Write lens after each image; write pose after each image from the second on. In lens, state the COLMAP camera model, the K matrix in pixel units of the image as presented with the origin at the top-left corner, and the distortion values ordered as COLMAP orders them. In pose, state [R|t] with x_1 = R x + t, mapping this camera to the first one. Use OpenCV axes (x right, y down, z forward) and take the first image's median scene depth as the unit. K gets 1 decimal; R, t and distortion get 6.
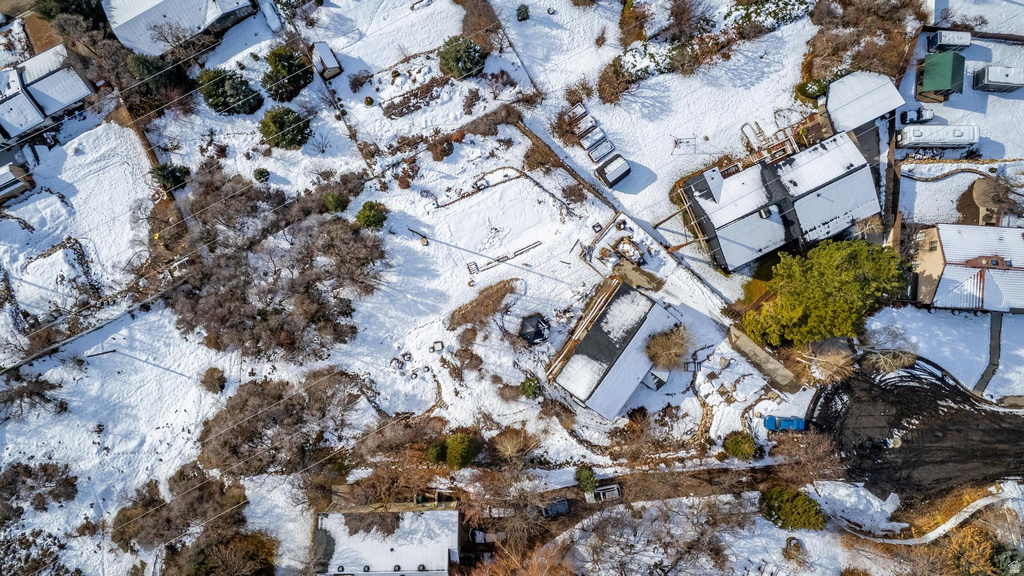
lens RADIAL K [[652.5, 0, 512.0], [0, 652.5, 288.0], [0, 0, 1]] dist [-0.074649, 0.063376]
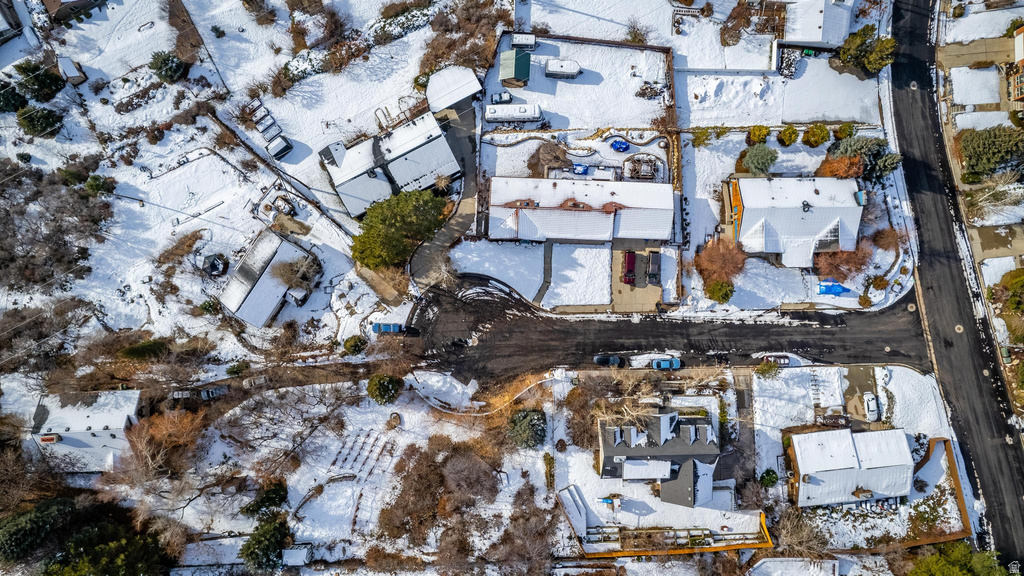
lens RADIAL K [[652.5, 0, 512.0], [0, 652.5, 288.0], [0, 0, 1]] dist [-0.074649, 0.063376]
pose [[0.999727, -0.023015, -0.004139, 0.656520], [0.023044, 0.999709, 0.007120, 0.115446], [0.003974, -0.007214, 0.999966, -0.346616]]
